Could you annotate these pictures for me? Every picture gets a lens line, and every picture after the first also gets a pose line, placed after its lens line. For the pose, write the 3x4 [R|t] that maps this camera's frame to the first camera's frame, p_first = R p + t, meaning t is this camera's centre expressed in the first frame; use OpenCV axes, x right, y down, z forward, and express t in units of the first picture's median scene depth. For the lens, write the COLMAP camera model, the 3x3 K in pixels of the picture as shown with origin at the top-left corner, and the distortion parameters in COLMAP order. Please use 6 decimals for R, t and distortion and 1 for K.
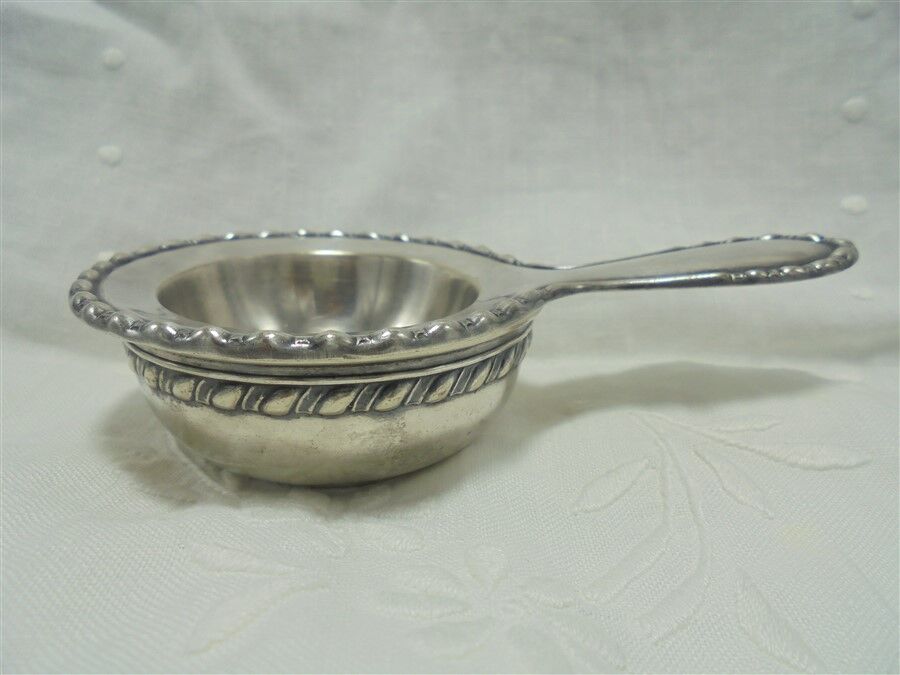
lens RADIAL K [[679.5, 0, 446.1], [0, 679.5, 338.3], [0, 0, 1]] dist [-0.144497, 0.158722]
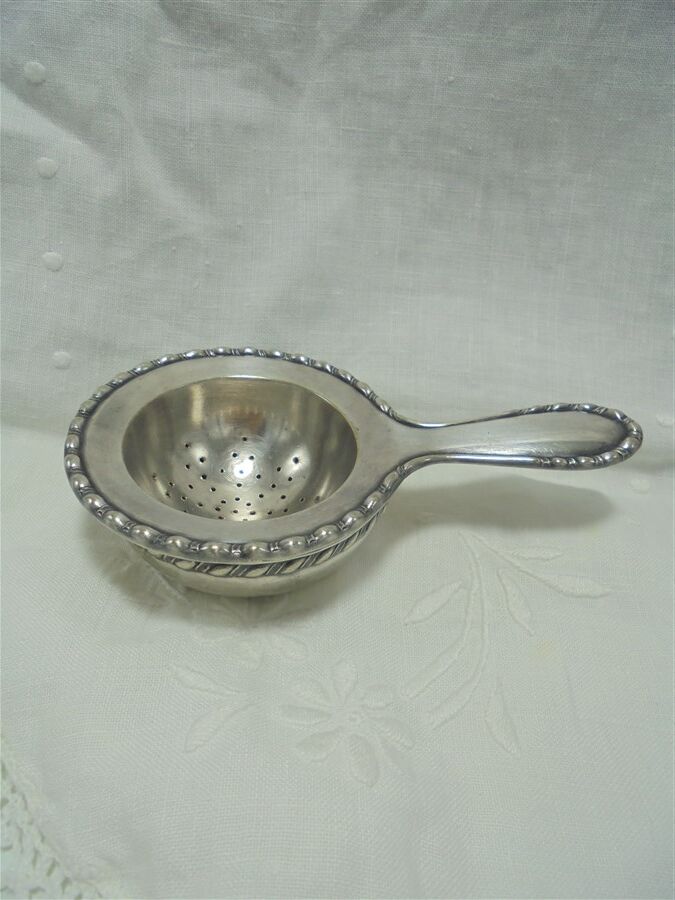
lens RADIAL K [[679.5, 0, 337.5], [0, 679.5, 450.0], [0, 0, 1]] dist [-0.144497, 0.158722]
pose [[0.998551, 0.053236, 0.007802, -0.000246], [-0.052776, 0.940907, 0.334527, -0.407051], [0.010468, -0.334454, 0.942354, -0.217674]]
